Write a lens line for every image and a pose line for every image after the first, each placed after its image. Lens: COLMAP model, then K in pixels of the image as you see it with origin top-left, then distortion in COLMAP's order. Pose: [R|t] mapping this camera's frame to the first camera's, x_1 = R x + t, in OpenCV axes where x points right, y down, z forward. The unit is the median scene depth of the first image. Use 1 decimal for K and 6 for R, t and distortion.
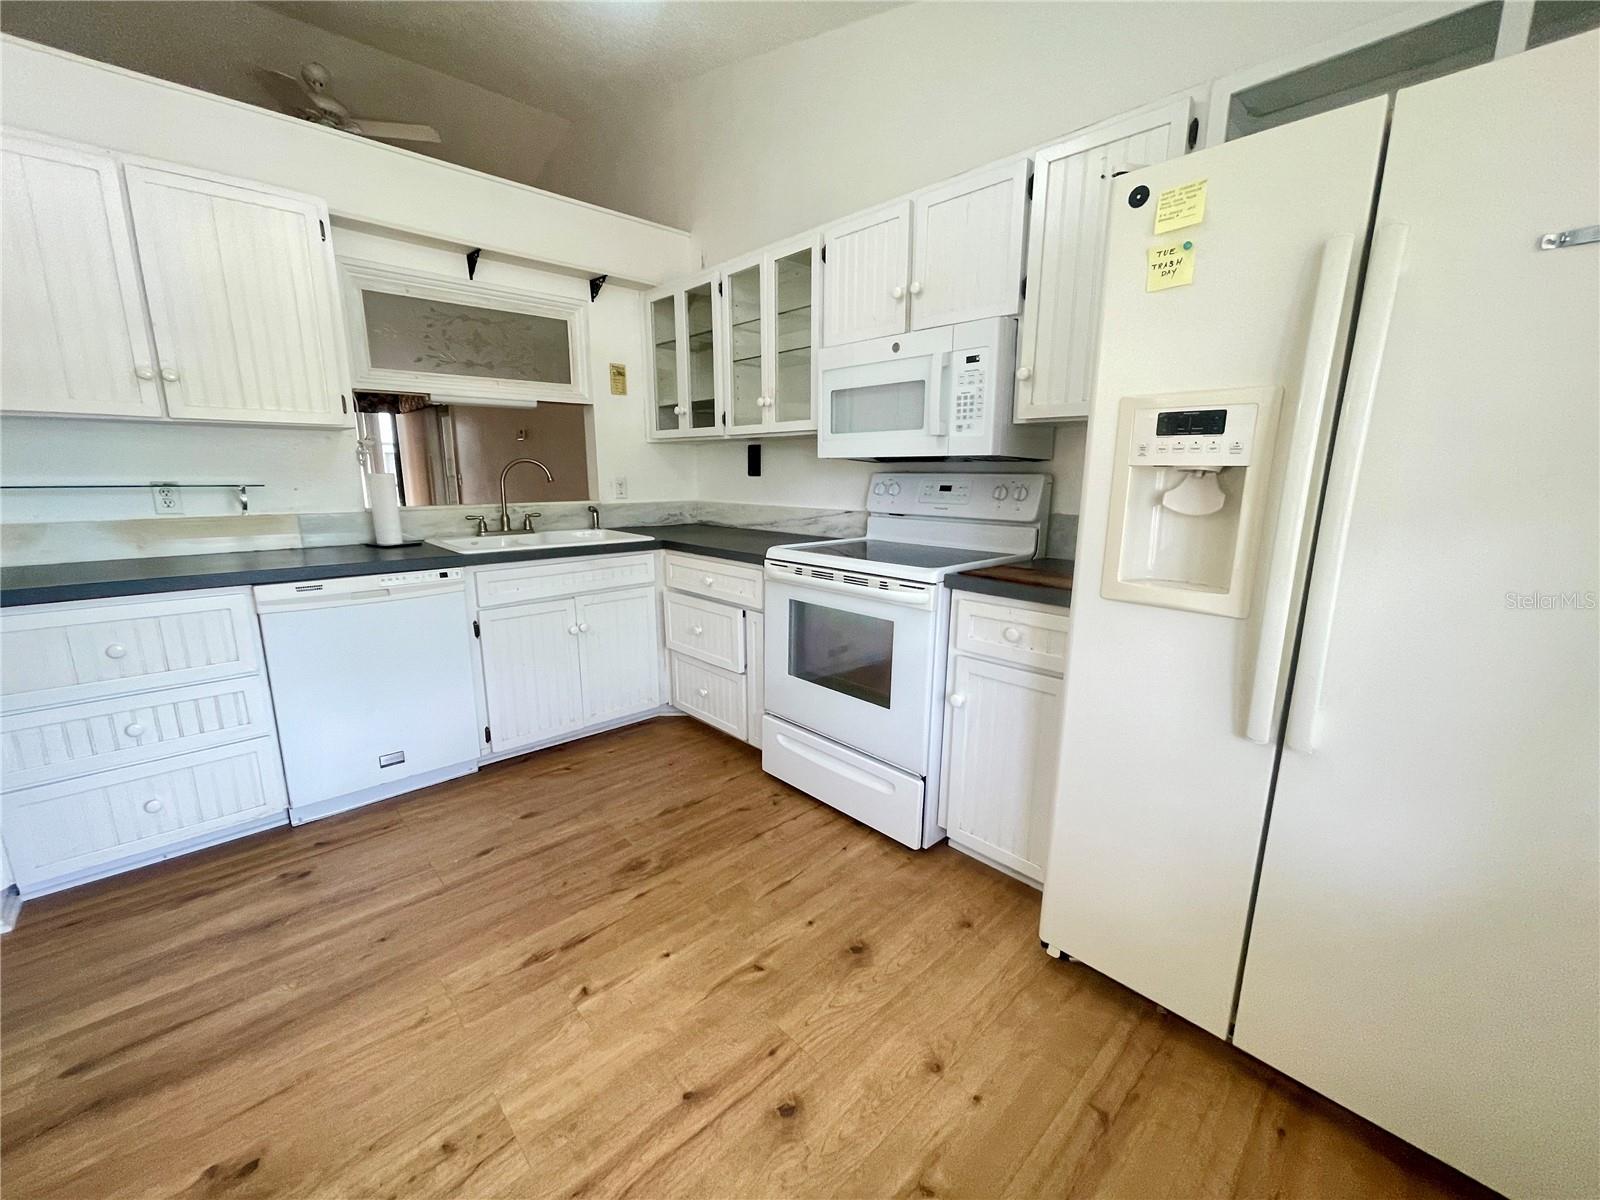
lens RADIAL K [[648.9, 0, 800.0], [0, 648.9, 600.0], [0, 0, 1]] dist [-0.000504, -0.000233]
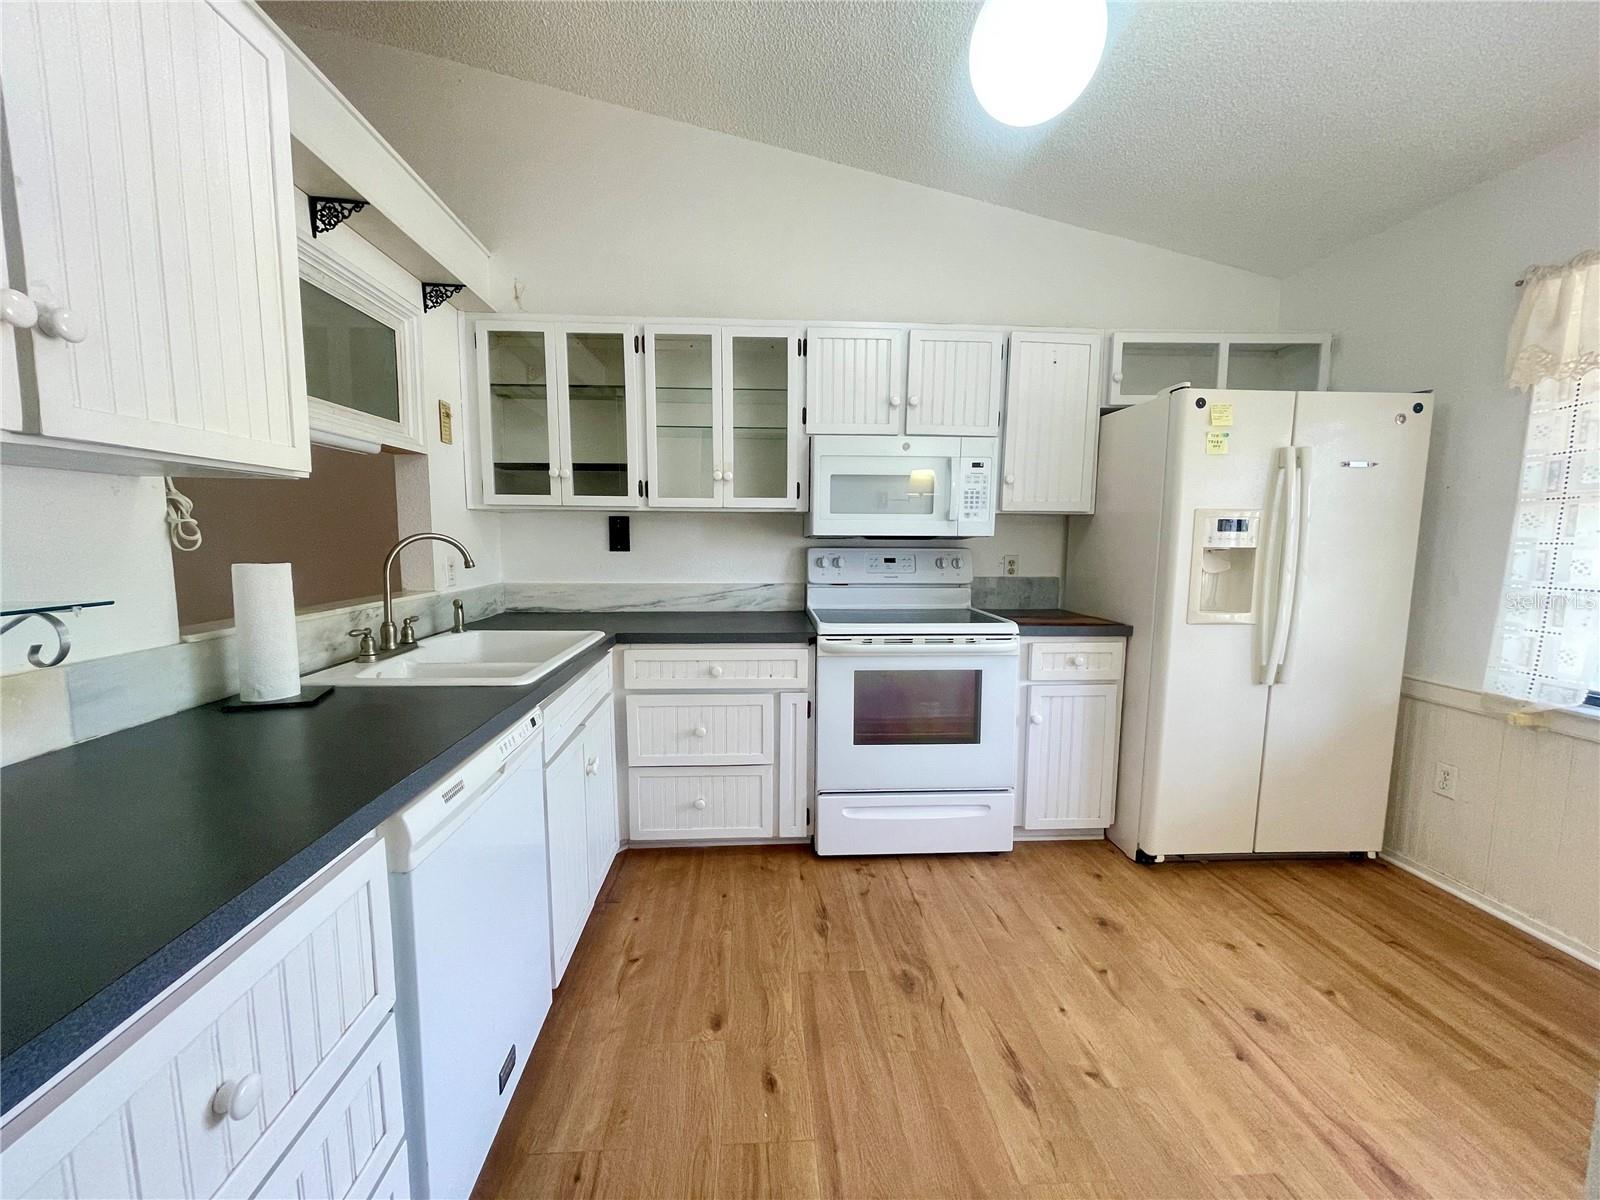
lens RADIAL K [[638.7, 0, 800.0], [0, 638.7, 600.0], [0, 0, 1]] dist [-0.000892, 0.000607]
pose [[0.638784, -0.077141, 0.765509, -0.915170], [0.148506, 0.988613, -0.024298, -0.110059], [-0.754918, 0.129203, 0.642966, 0.431207]]
